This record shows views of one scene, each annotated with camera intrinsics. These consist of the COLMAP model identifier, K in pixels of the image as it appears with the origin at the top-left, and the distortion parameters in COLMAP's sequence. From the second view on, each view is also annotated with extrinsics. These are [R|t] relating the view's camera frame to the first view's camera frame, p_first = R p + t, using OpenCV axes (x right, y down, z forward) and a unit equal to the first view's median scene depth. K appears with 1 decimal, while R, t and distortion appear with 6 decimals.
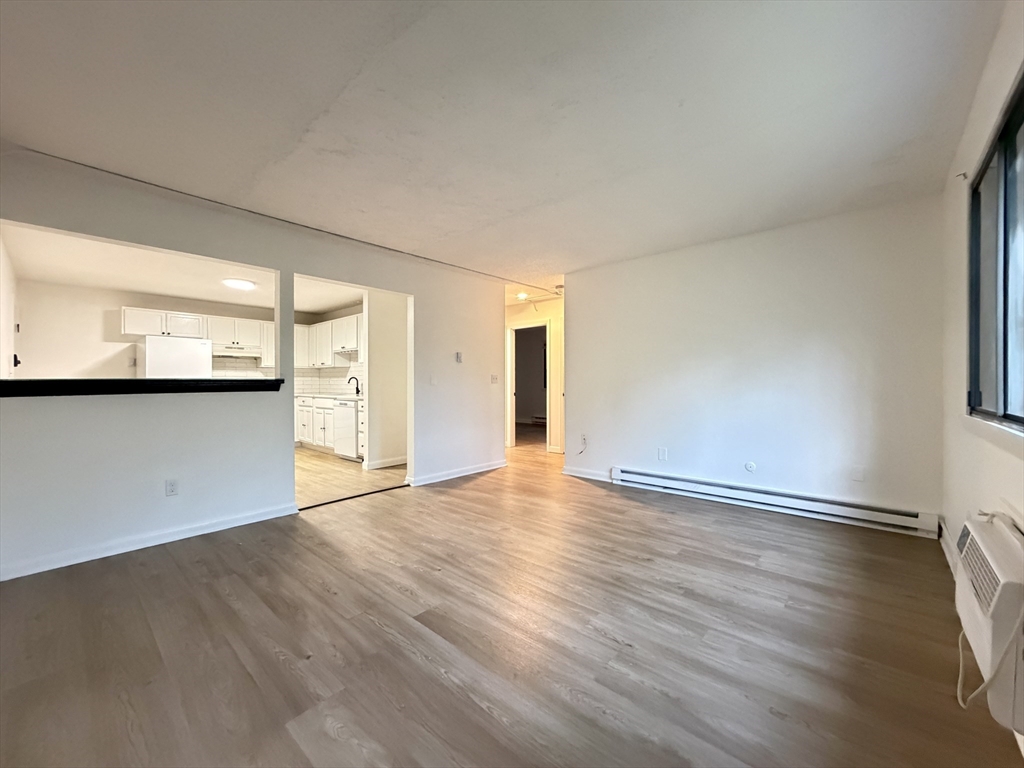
lens RADIAL K [[412.6, 0, 509.7], [0, 412.6, 382.9], [0, 0, 1]] dist [0.010512, 0.000040]
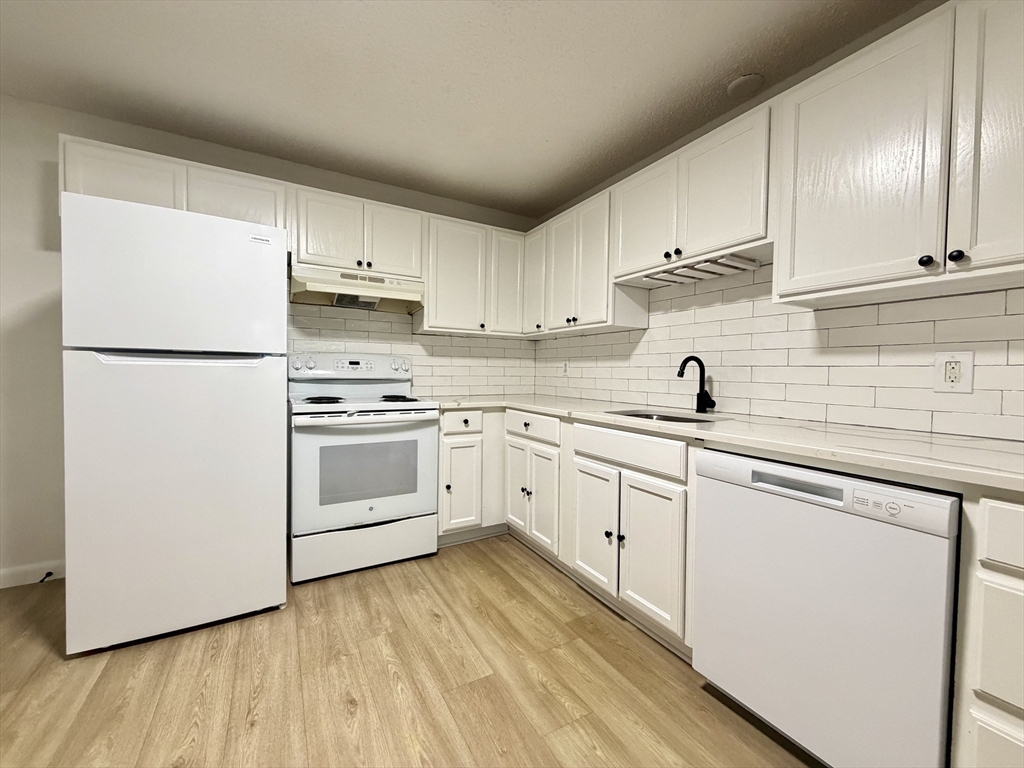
lens RADIAL K [[412.6, 0, 511.8], [0, 412.6, 376.6], [0, 0, 1]] dist [0.010512, 0.000040]
pose [[0.953849, 0.018664, -0.299705, -0.860601], [-0.015254, 0.999790, 0.013715, -0.003090], [0.299898, -0.008510, 0.953933, 1.397859]]
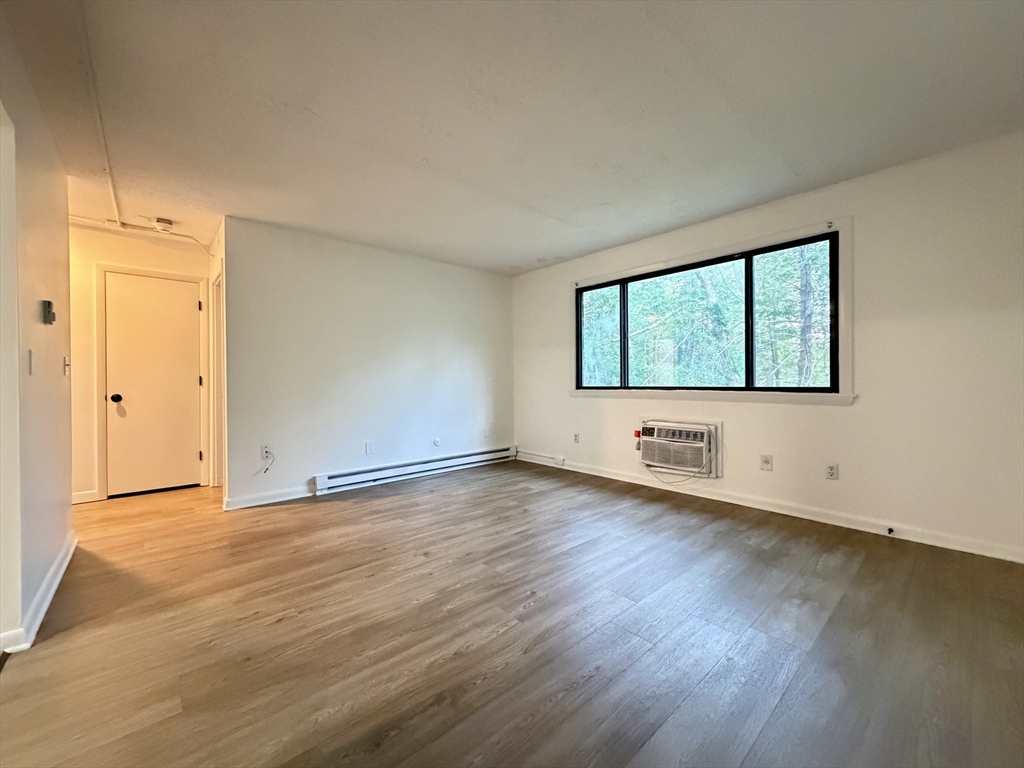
lens RADIAL K [[412.6, 0, 516.1], [0, 412.6, 383.7], [0, 0, 1]] dist [0.010512, 0.000040]
pose [[0.098244, -0.004000, 0.995154, -0.741526], [0.004132, 0.999985, 0.003611, 0.021177], [-0.995154, 0.003758, 0.098259, 0.704557]]
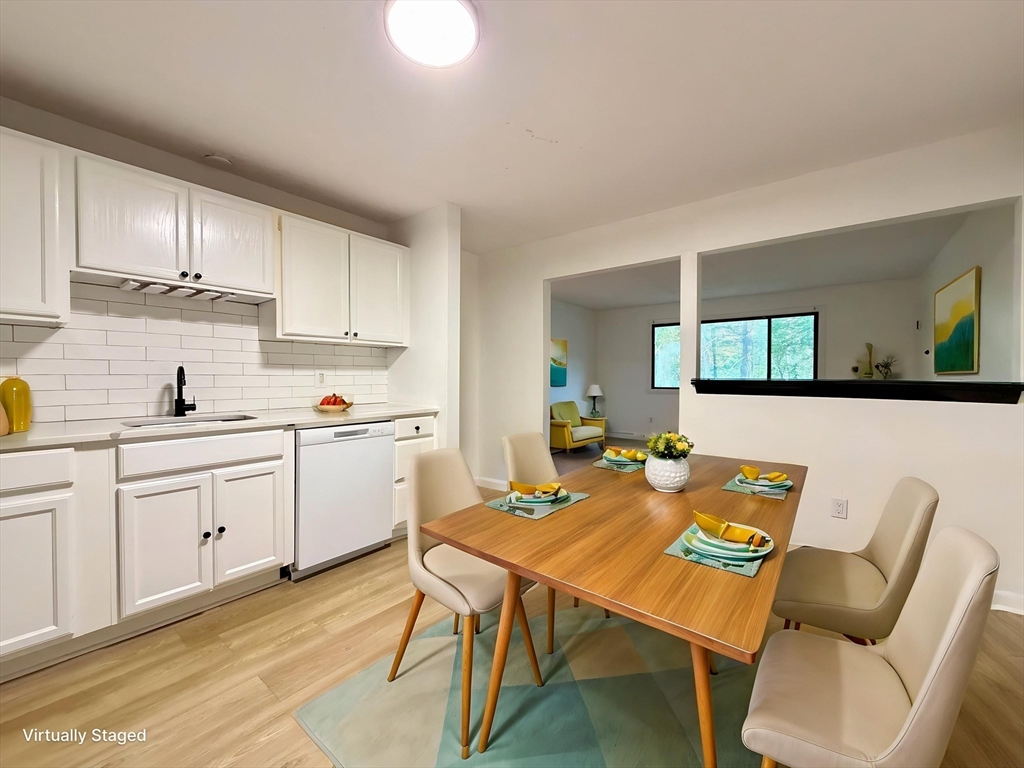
lens RADIAL K [[405.1, 0, 510.3], [0, 405.1, 383.5], [0, 0, 1]] dist [-0.000954, 0.000075]
pose [[-0.067956, -0.010022, 0.997638, -1.452014], [0.000496, 0.999949, 0.010079, -0.006726], [-0.997688, 0.001180, -0.067947, 1.559765]]
